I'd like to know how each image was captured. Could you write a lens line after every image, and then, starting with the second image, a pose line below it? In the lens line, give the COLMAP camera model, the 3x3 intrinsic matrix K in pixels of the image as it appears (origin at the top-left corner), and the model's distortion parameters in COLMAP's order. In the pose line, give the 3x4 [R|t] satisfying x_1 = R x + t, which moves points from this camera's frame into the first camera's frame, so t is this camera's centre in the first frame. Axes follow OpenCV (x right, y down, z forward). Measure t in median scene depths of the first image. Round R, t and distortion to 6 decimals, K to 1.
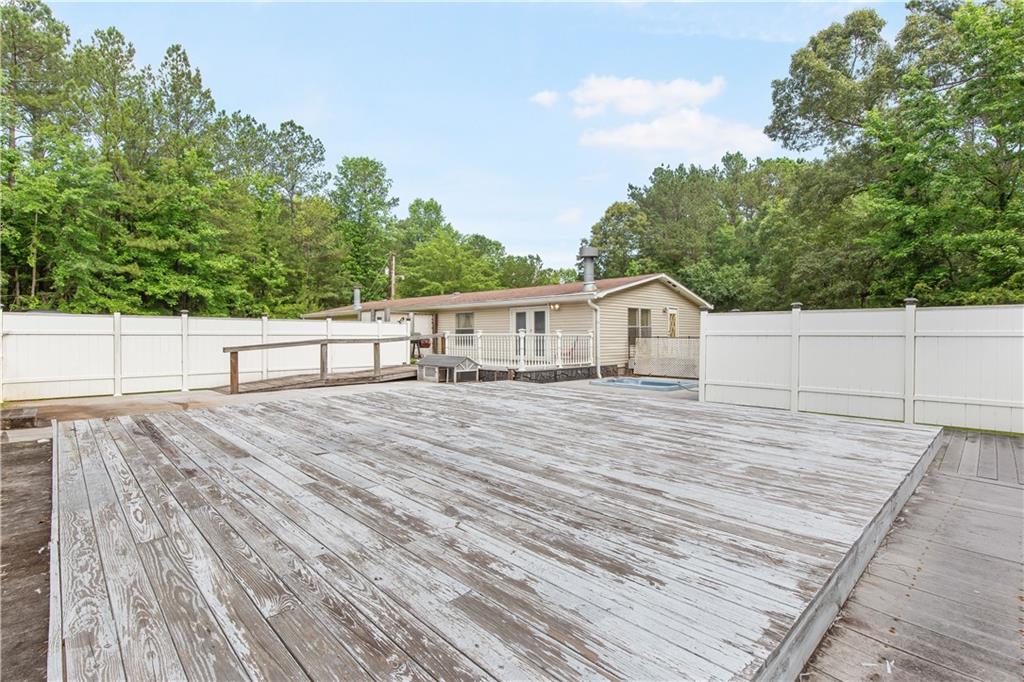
lens RADIAL K [[469.9, 0, 507.8], [0, 469.9, 341.2], [0, 0, 1]] dist [0.012143, 0.000631]
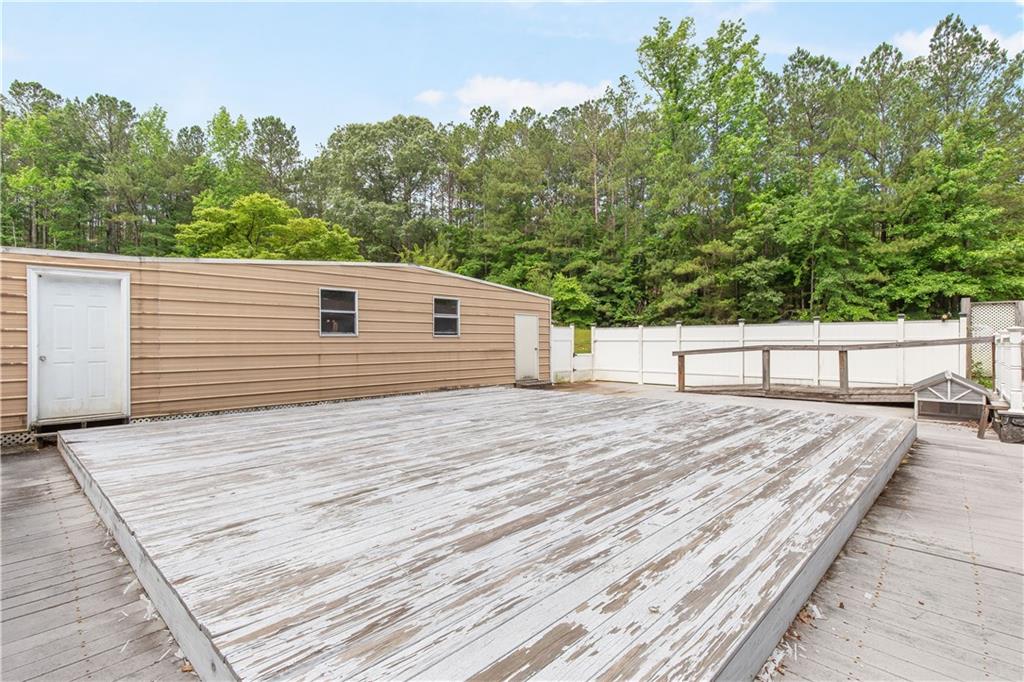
lens RADIAL K [[469.9, 0, 512.9], [0, 469.9, 336.8], [0, 0, 1]] dist [0.012143, 0.000631]
pose [[0.076524, -0.011331, -0.997003, 0.401056], [-0.010138, 0.999875, -0.012142, -0.003614], [0.997016, 0.011037, 0.076399, 0.378044]]
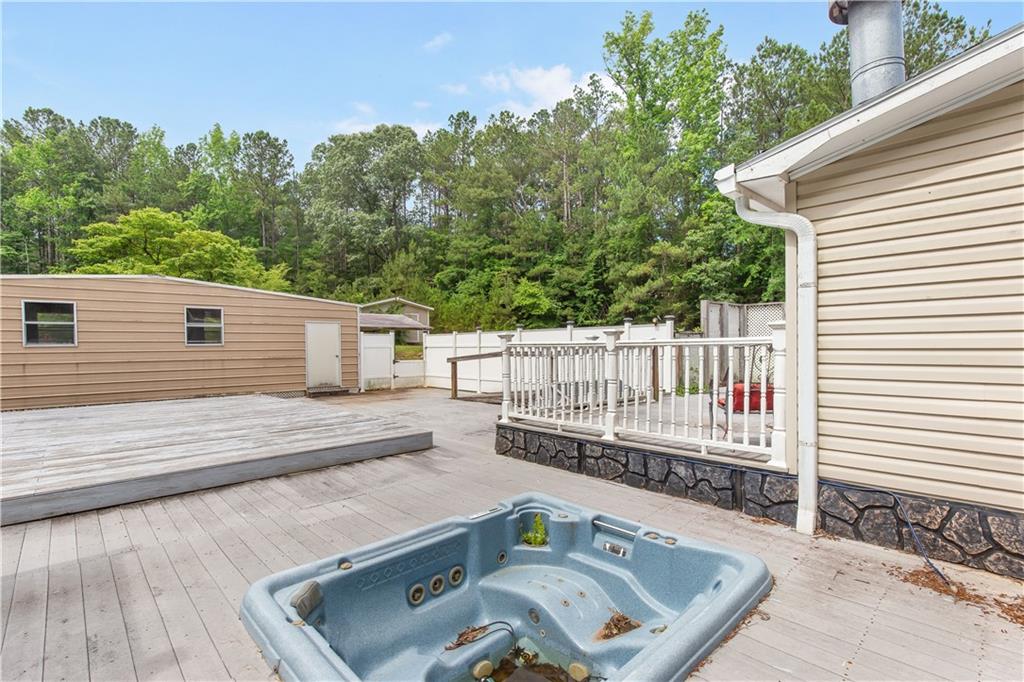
lens RADIAL K [[469.9, 0, 509.8], [0, 469.9, 347.9], [0, 0, 1]] dist [0.012143, 0.000631]
pose [[0.002725, 0.001330, -0.999995, 0.422476], [-0.002045, 0.999997, 0.001325, -0.009915], [0.999994, 0.002042, 0.002728, 0.851893]]
